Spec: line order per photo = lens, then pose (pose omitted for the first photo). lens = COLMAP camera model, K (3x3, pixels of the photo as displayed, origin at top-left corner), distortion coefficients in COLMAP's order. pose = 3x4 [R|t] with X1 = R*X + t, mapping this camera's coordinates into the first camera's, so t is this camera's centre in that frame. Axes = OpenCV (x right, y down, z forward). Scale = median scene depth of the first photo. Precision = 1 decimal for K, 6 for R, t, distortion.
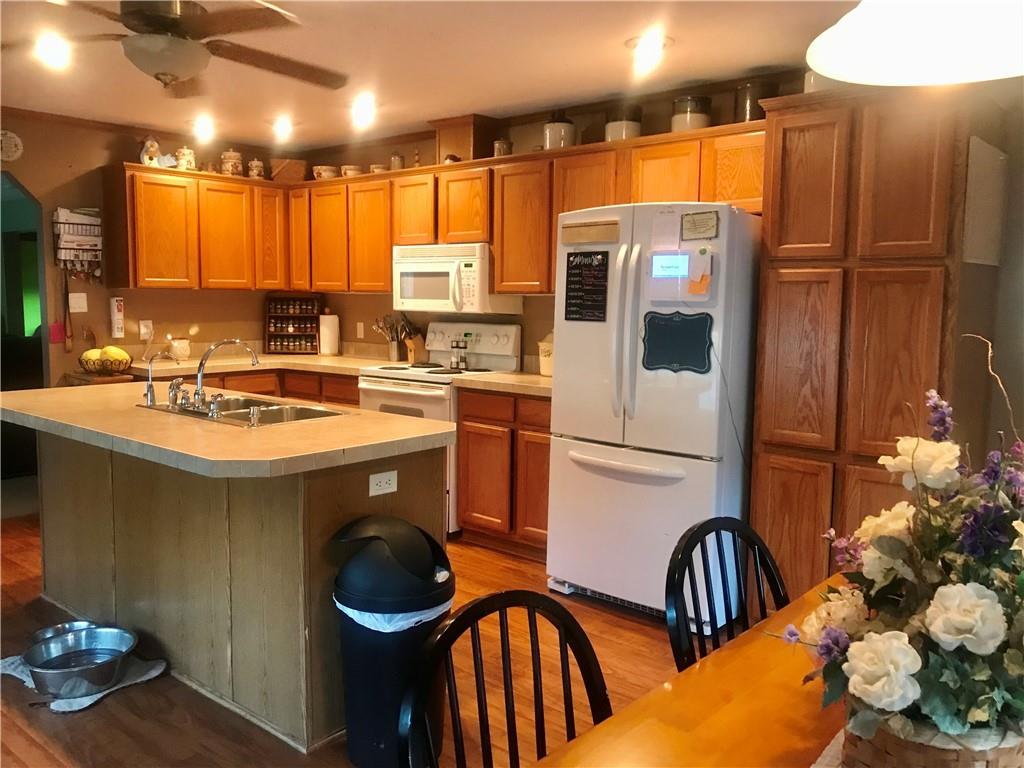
lens RADIAL K [[844.3, 0, 512.0], [0, 844.3, 384.0], [0, 0, 1]] dist [0.095279, -0.174948]
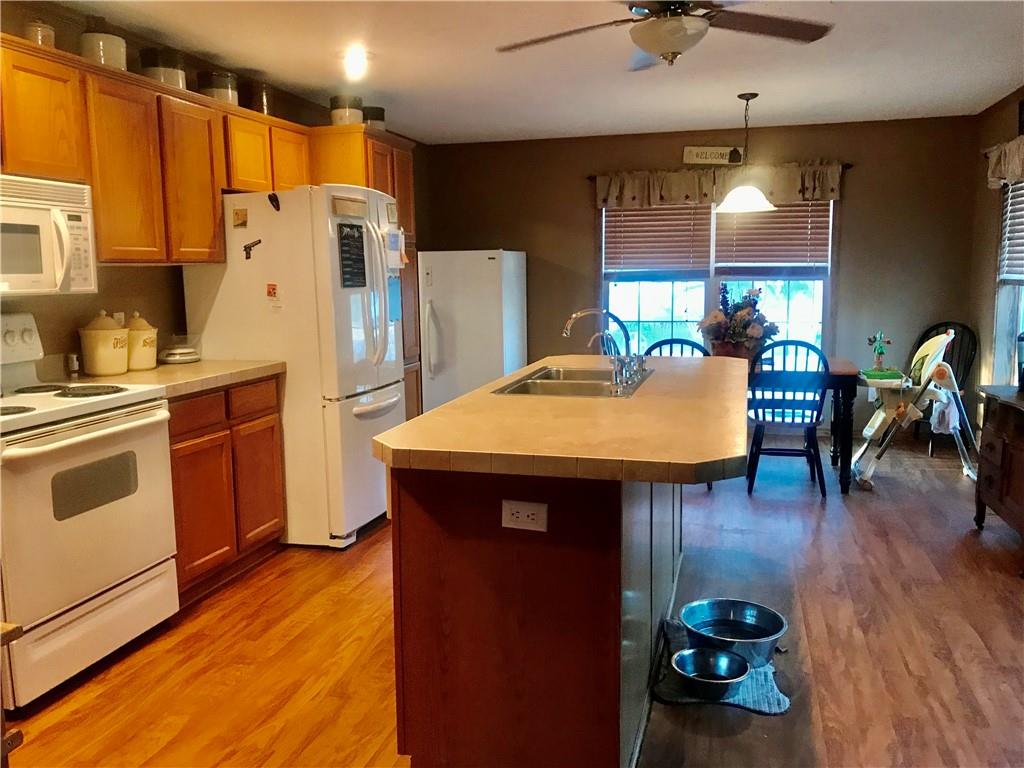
lens RADIAL K [[844.3, 0, 512.0], [0, 844.3, 384.0], [0, 0, 1]] dist [0.095279, -0.174948]
pose [[-0.430828, -0.128203, 0.893281, -0.718619], [0.101149, 0.976760, 0.188968, -0.099058], [-0.896748, 0.171767, -0.407848, 0.916353]]
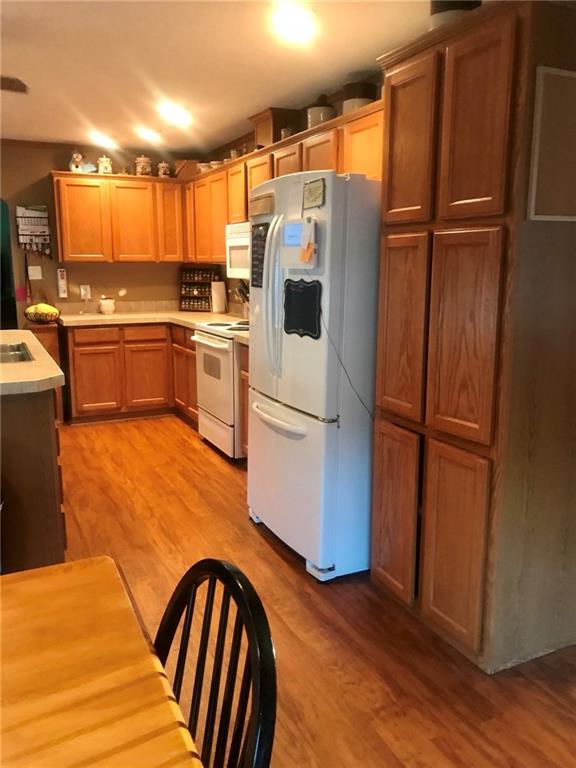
lens RADIAL K [[633.2, 0, 288.0], [0, 633.2, 384.0], [0, 0, 1]] dist [0.095279, -0.174948]
pose [[0.914336, 0.063058, -0.400017, 0.332312], [-0.030562, 0.995730, 0.087107, -0.015384], [0.403802, -0.067420, 0.912359, 0.173034]]
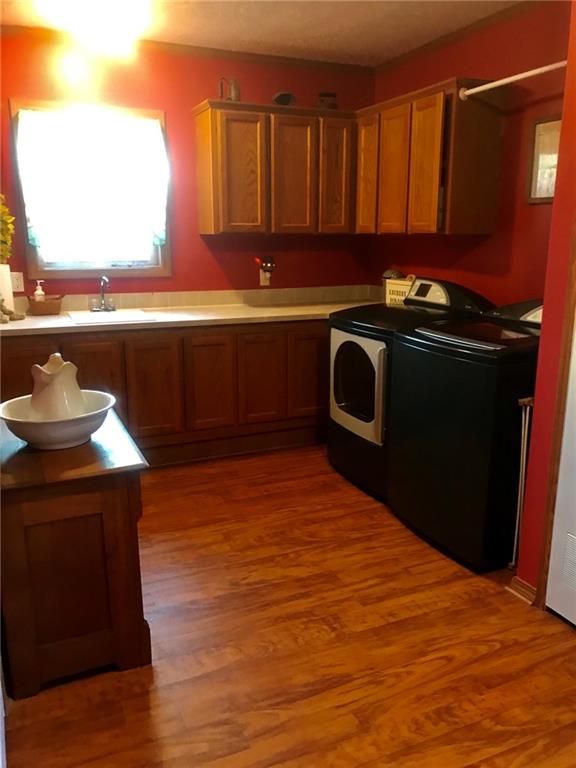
lens RADIAL K [[609.6, 0, 288.0], [0, 609.6, 384.0], [0, 0, 1]] dist [0.001442, 0.000497]
pose [[0.442512, -0.220603, 0.869205, -0.500164], [0.092682, 0.975330, 0.200353, -0.077473], [-0.891960, -0.008099, 0.452042, 0.715395]]
